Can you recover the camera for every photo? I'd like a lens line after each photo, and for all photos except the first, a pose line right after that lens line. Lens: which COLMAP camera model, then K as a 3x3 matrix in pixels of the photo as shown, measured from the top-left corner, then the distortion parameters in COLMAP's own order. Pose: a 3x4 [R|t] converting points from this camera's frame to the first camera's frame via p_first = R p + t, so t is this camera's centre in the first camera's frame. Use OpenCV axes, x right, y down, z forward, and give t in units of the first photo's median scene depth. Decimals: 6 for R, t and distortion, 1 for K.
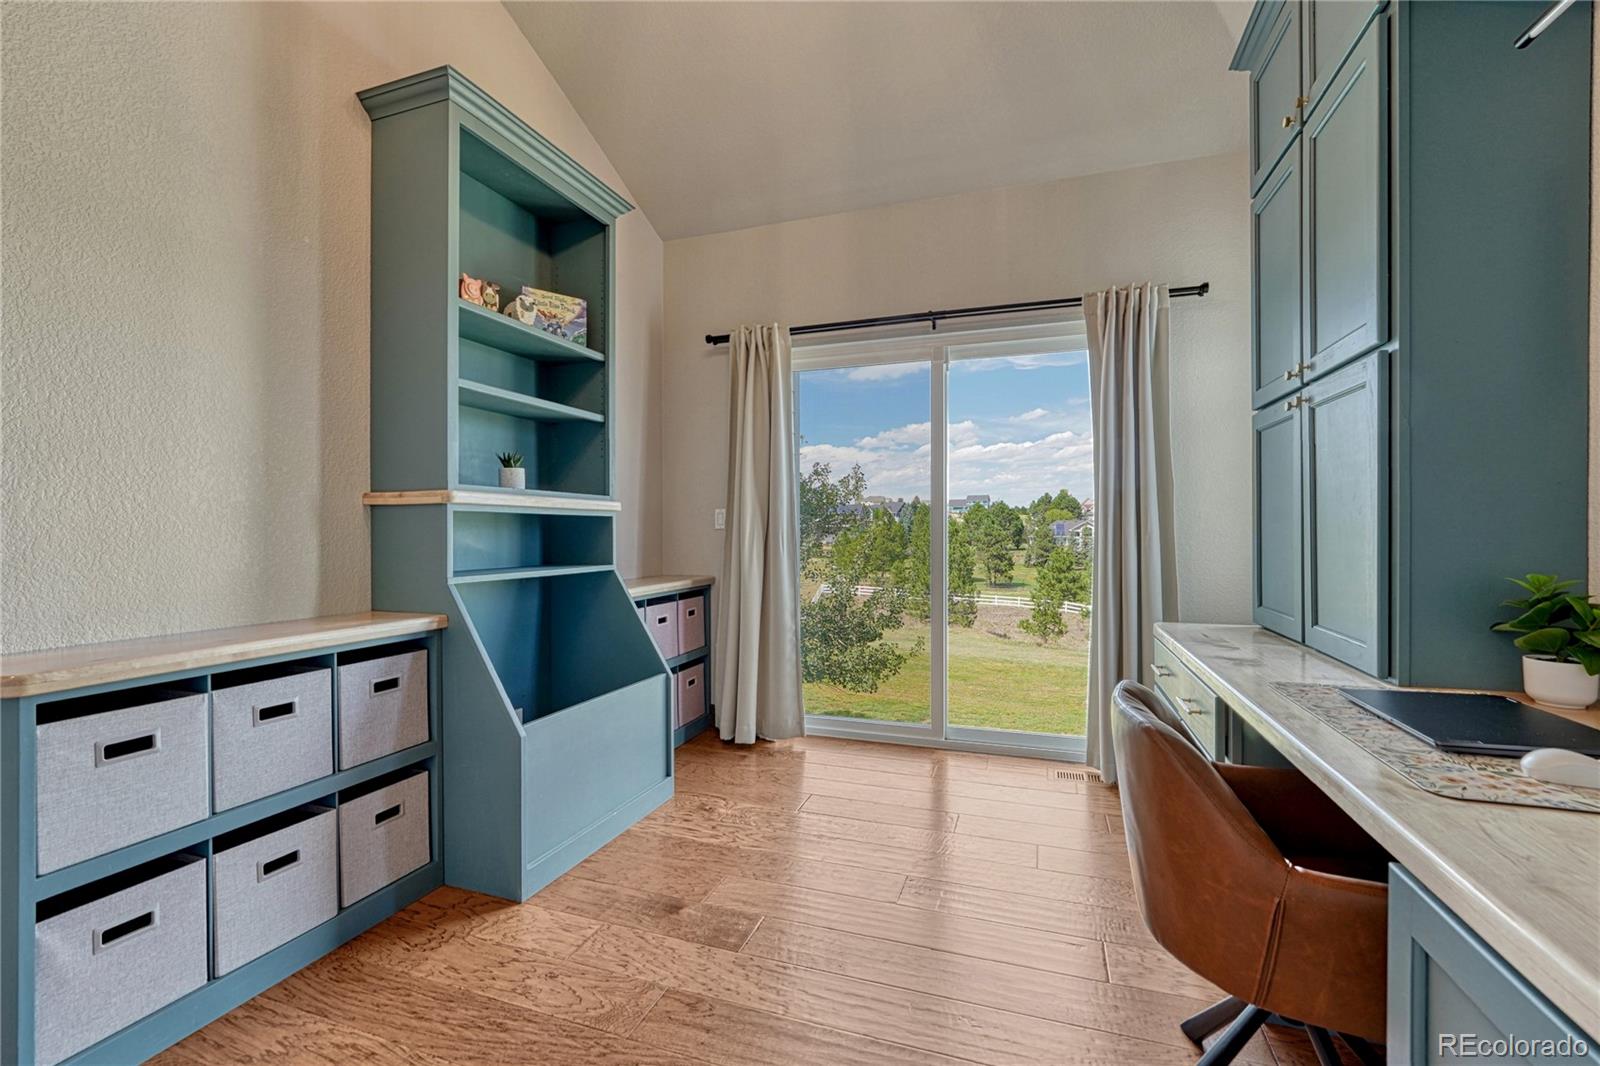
lens RADIAL K [[682.2, 0, 802.6], [0, 682.2, 526.9], [0, 0, 1]] dist [-0.005435, 0.000035]
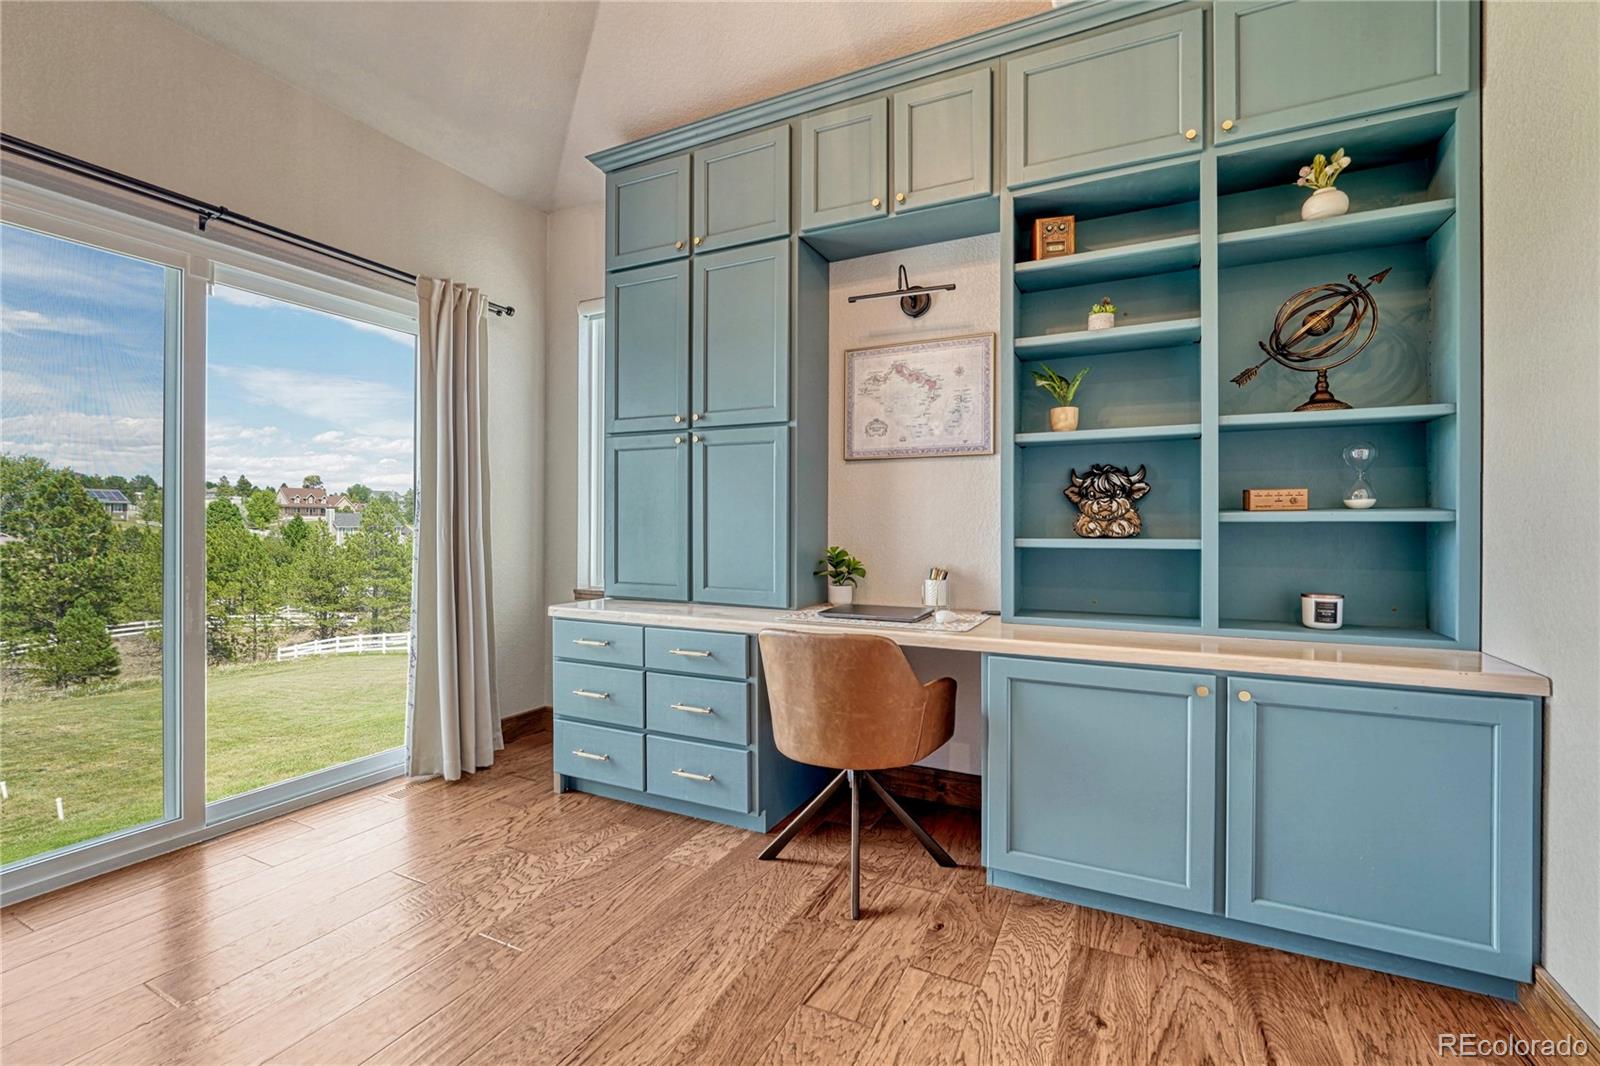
lens RADIAL K [[682.2, 0, 802.6], [0, 682.2, 526.9], [0, 0, 1]] dist [-0.005435, 0.000035]
pose [[0.125269, -0.000724, 0.992123, -0.438965], [-0.004411, 0.999989, 0.001286, 0.003939], [-0.992113, -0.004538, 0.125265, 0.344772]]
